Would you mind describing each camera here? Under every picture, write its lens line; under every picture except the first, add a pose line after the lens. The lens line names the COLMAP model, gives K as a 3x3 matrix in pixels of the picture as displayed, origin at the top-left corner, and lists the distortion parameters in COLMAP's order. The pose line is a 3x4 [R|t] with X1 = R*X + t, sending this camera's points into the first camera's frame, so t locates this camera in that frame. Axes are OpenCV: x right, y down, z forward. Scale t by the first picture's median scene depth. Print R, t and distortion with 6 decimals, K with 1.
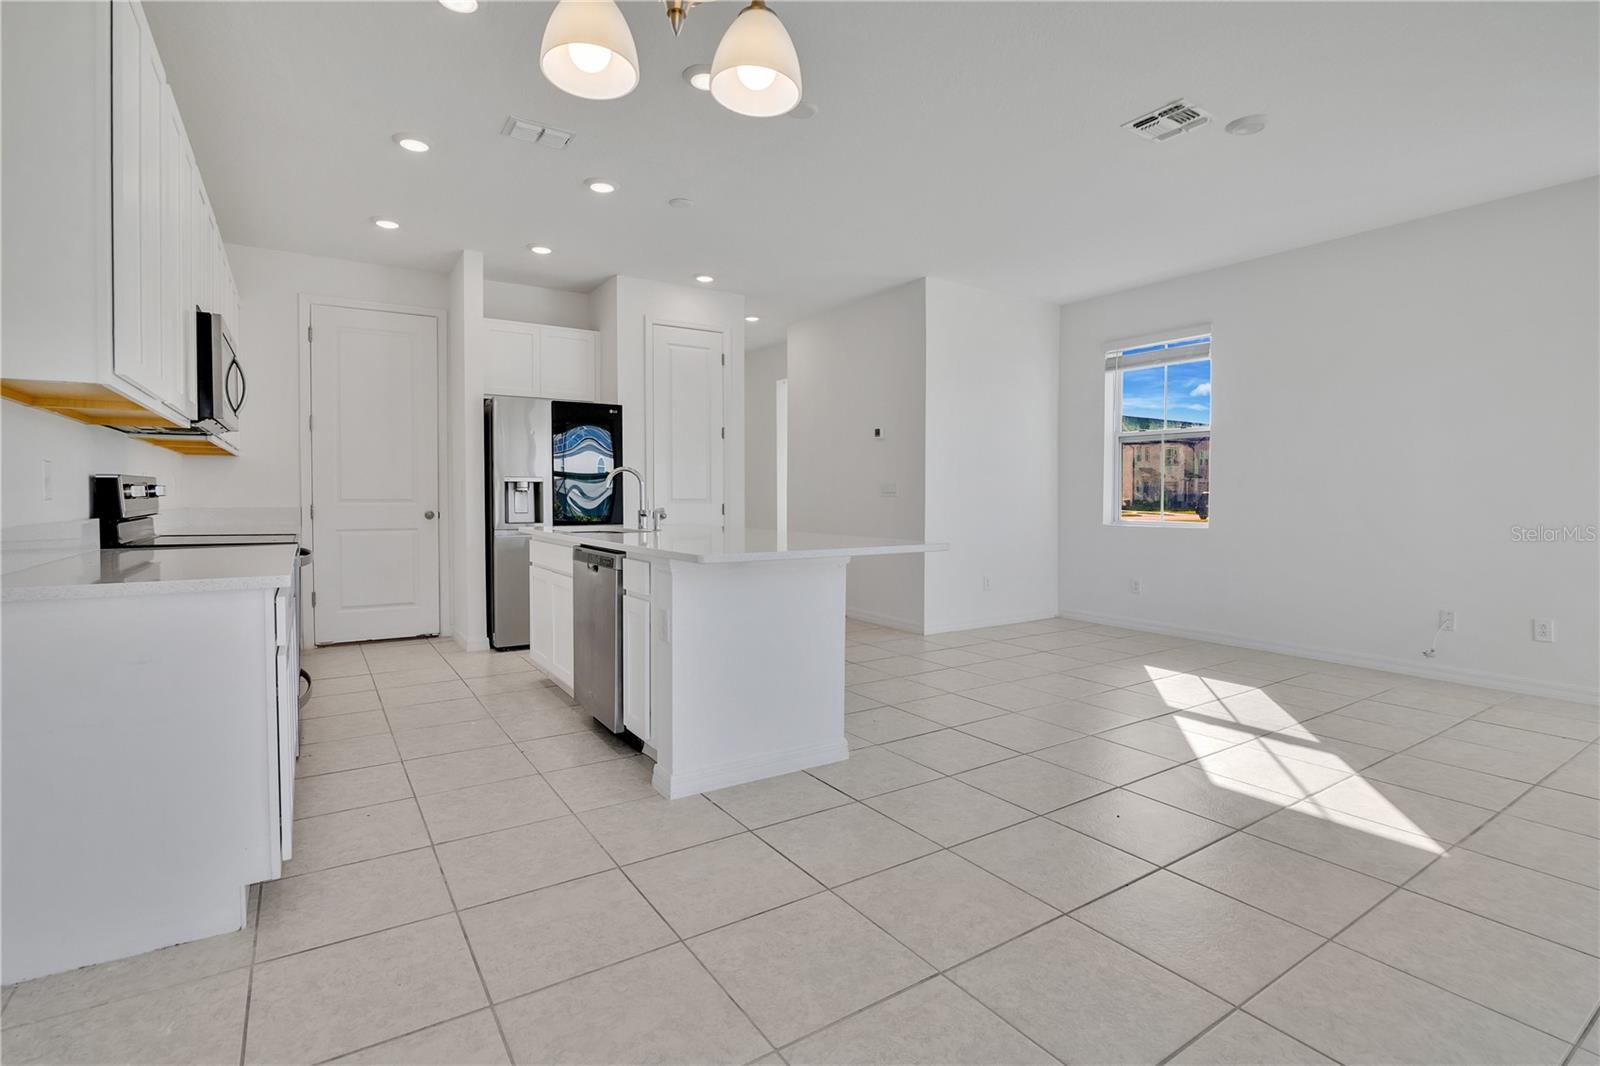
lens RADIAL K [[757.2, 0, 800.4], [0, 757.2, 516.7], [0, 0, 1]] dist [-0.016238, 0.001424]
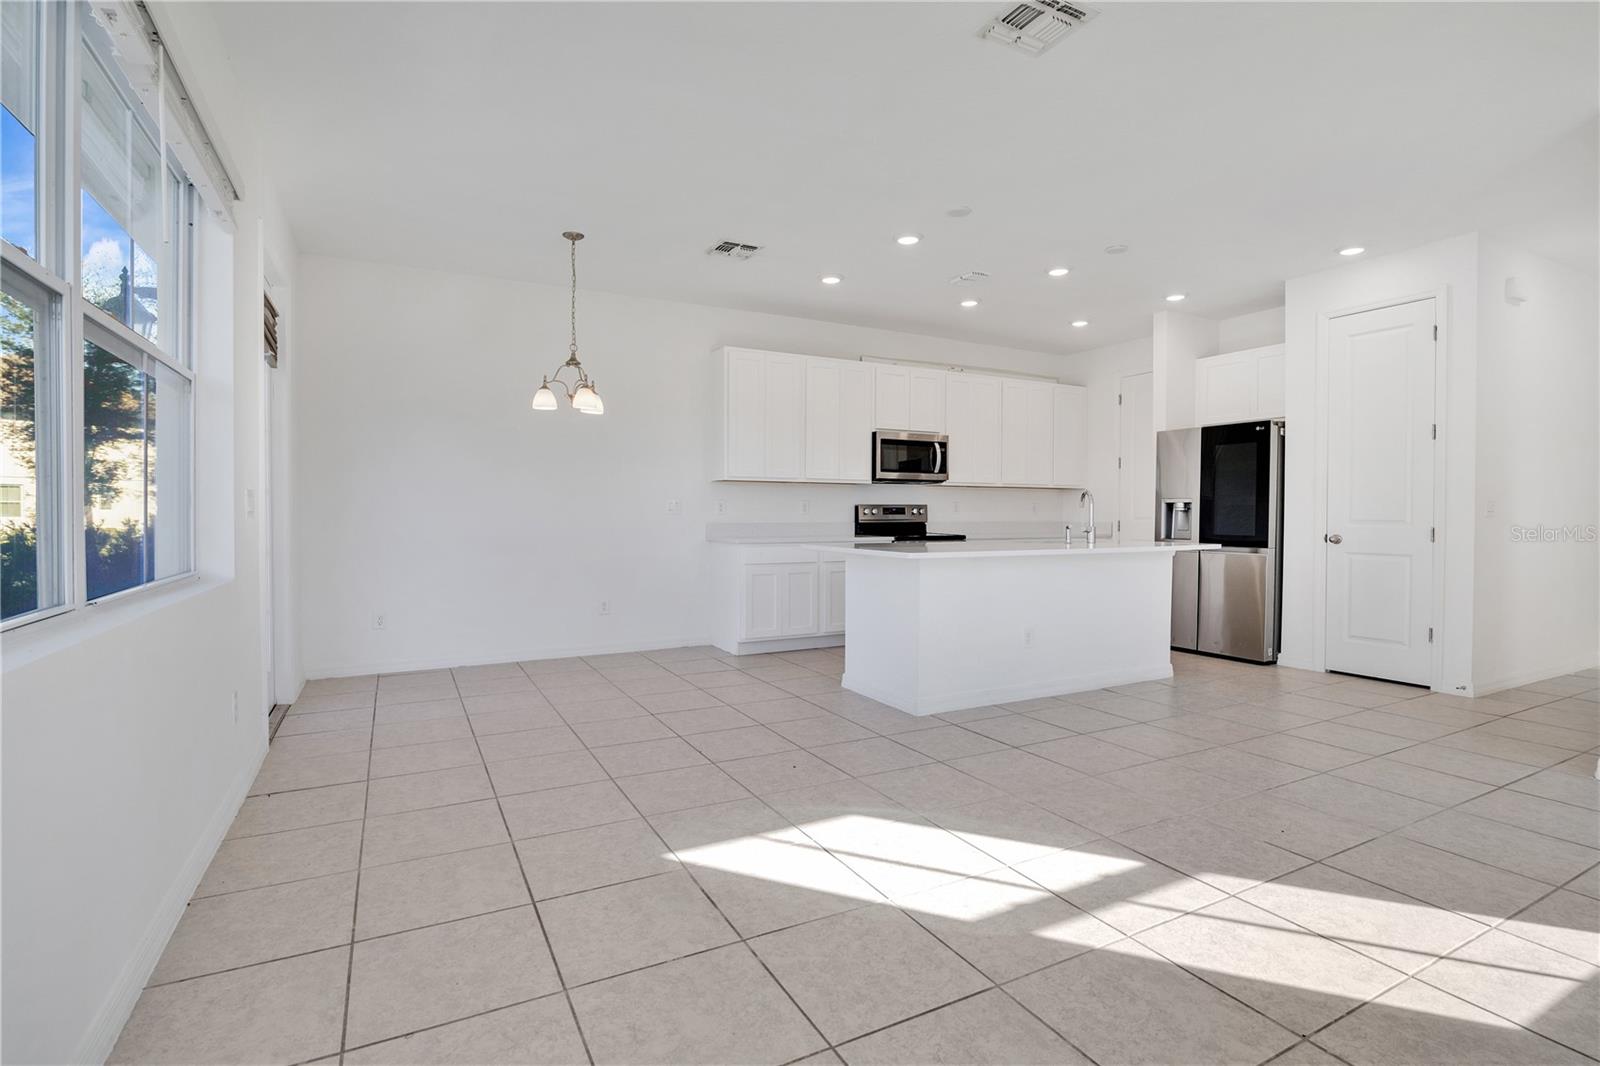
lens RADIAL K [[757.2, 0, 807.0], [0, 757.2, 522.9], [0, 0, 1]] dist [-0.016238, 0.001424]
pose [[-0.088618, 0.013217, -0.995978, 0.801044], [-0.032450, 0.999343, 0.016149, -0.015693], [0.995537, 0.033750, -0.088131, 0.533925]]
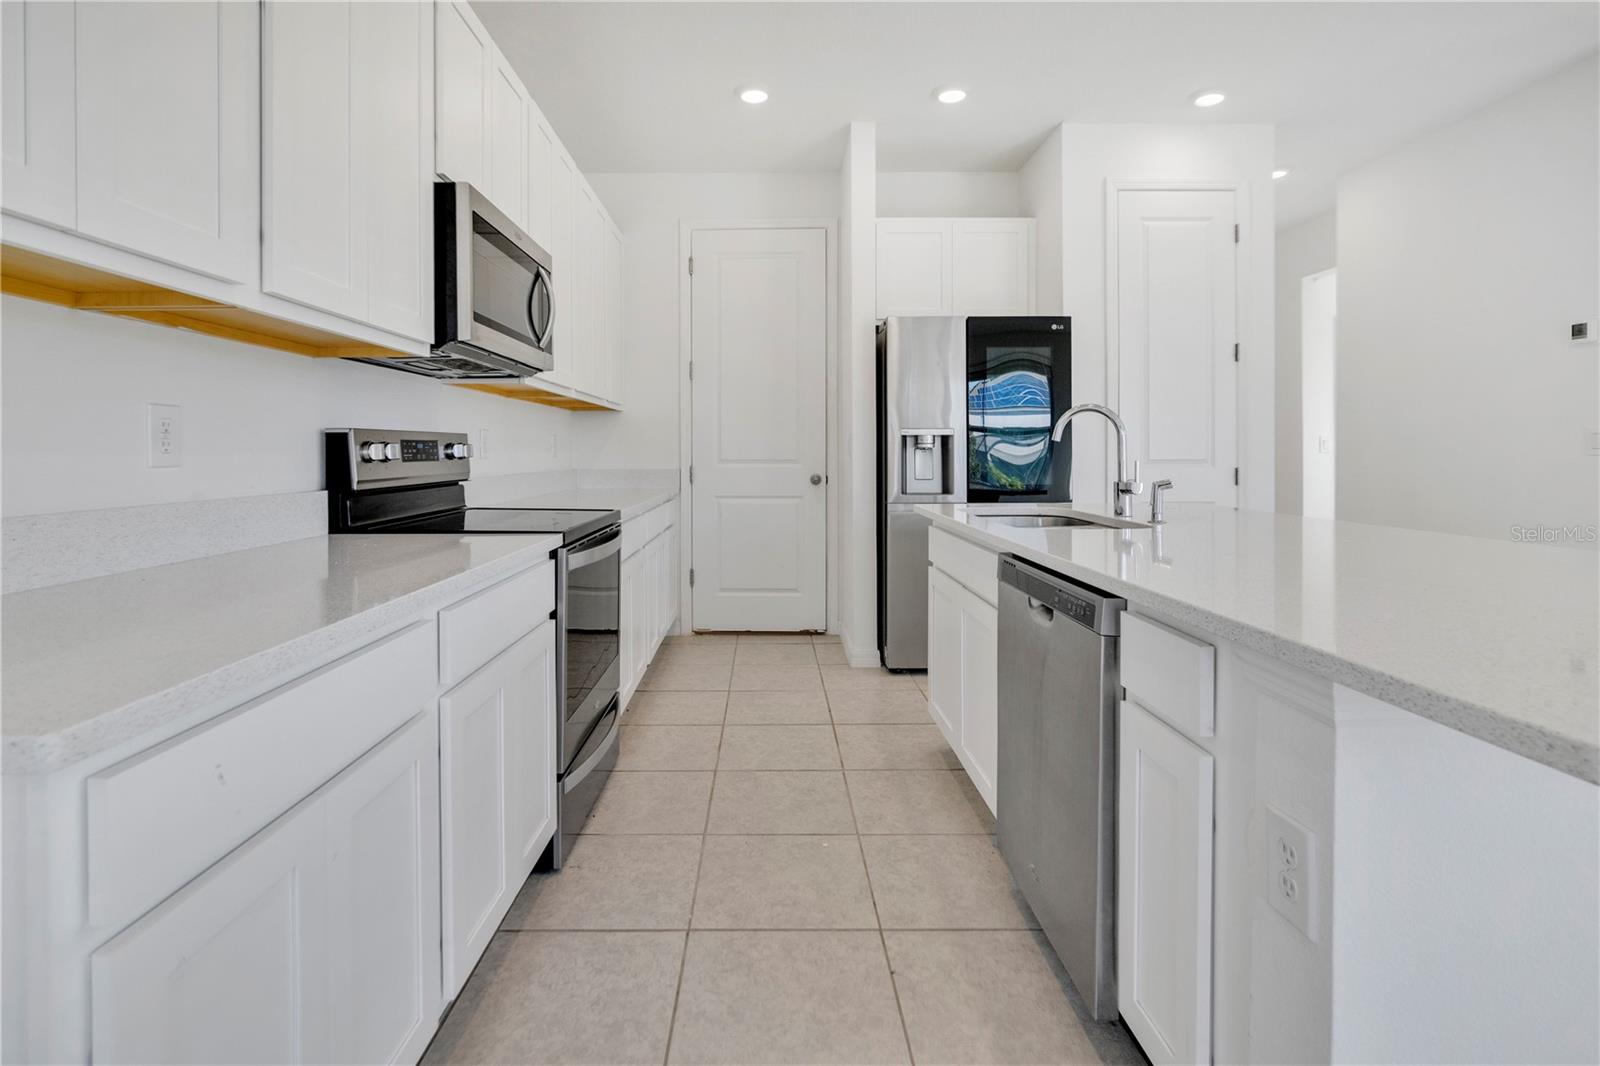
lens RADIAL K [[793.3, 0, 771.7], [0, 793.3, 456.4], [0, 0, 1]] dist [-0.024706, -0.001352]
pose [[0.844300, -0.001800, -0.535868, -0.092552], [-0.011216, 0.999716, -0.021030, -0.009568], [0.535754, 0.023765, 0.844040, 0.299356]]
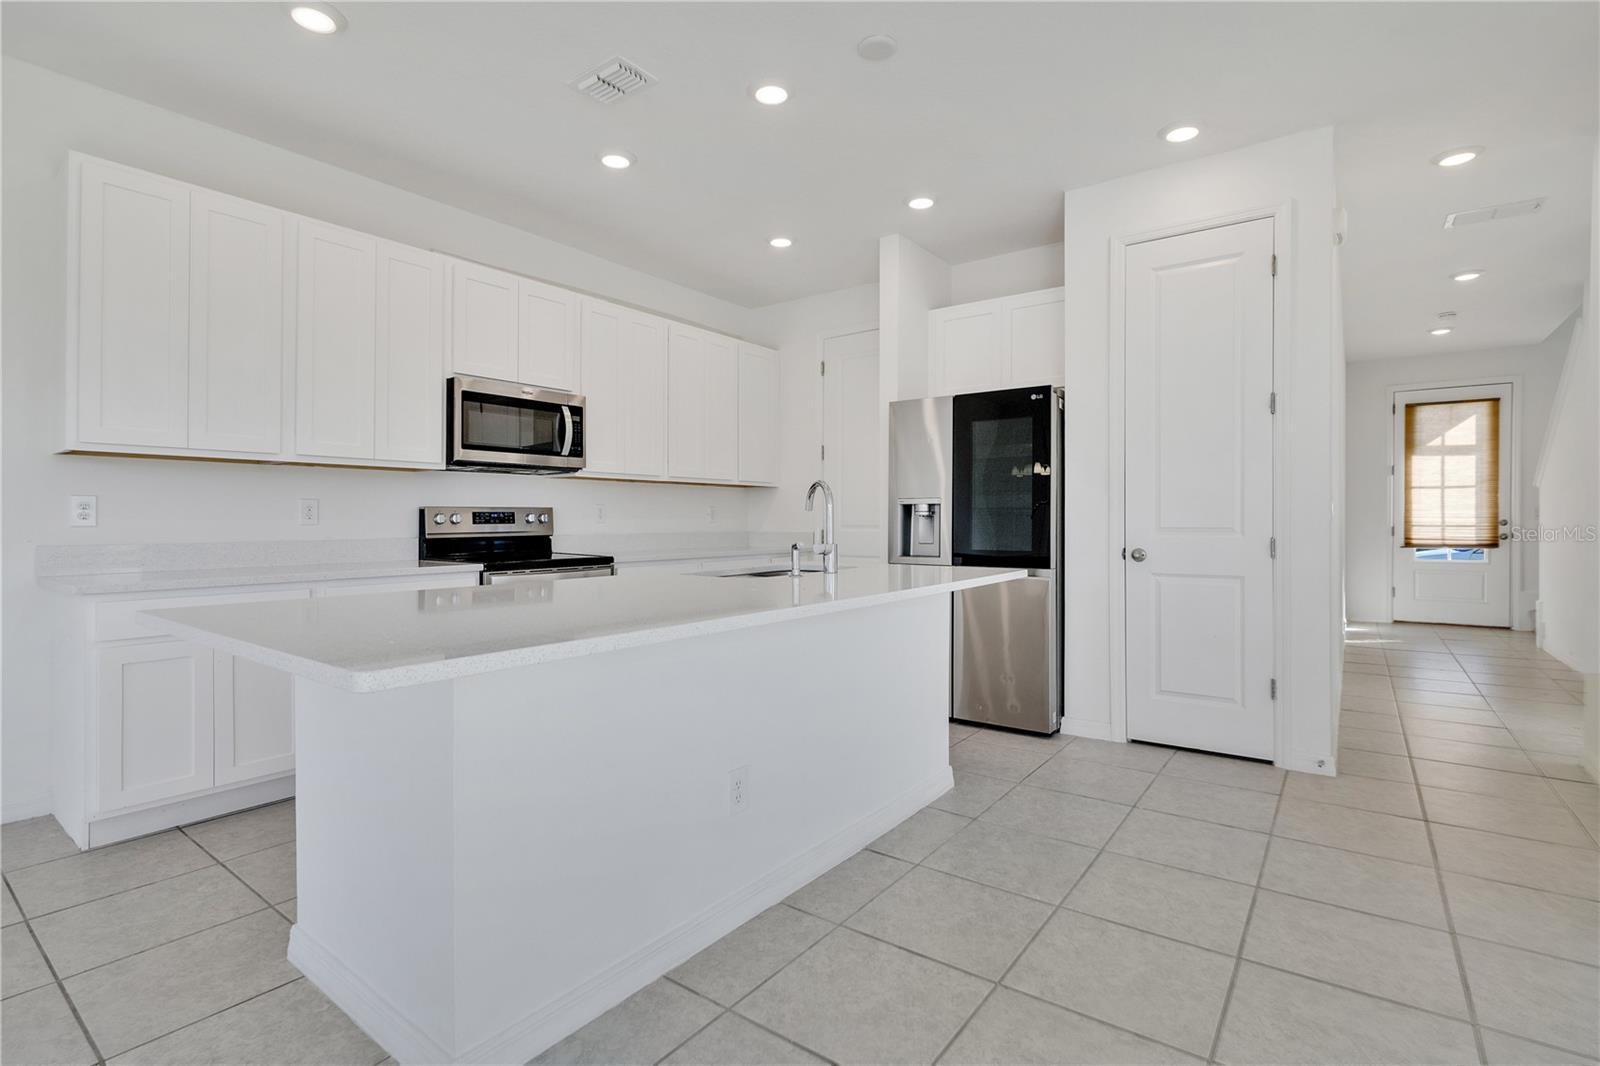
lens RADIAL K [[748.5, 0, 790.7], [0, 748.5, 524.0], [0, 0, 1]] dist [0.005511, 0.001020]
pose [[0.334311, 0.004508, -0.942452, 0.324854], [-0.025674, 0.999661, -0.004325, -0.018207], [0.942113, 0.025643, 0.334314, 0.597294]]
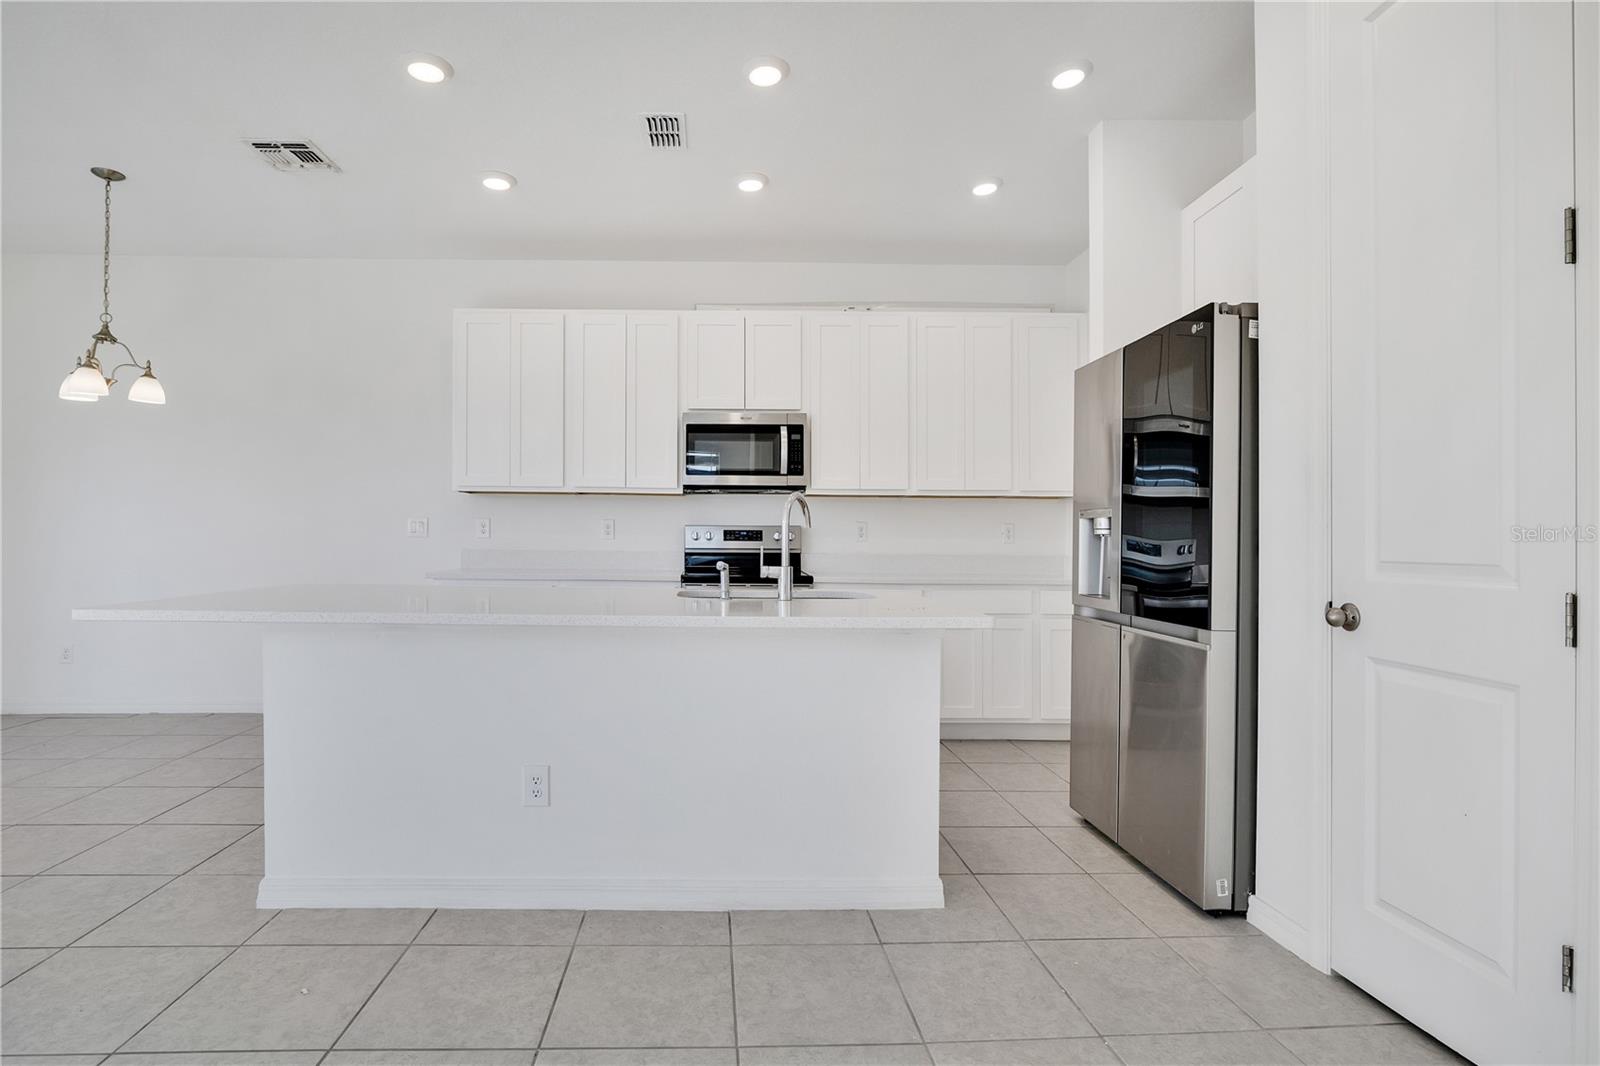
lens RADIAL K [[793.3, 0, 801.6], [0, 793.3, 555.1], [0, 0, 1]] dist [-0.024706, -0.001352]
pose [[-0.518233, 0.011316, -0.855164, 0.224237], [-0.035902, 0.998743, 0.034972, -0.031191], [0.854485, 0.048826, -0.517176, 1.079367]]
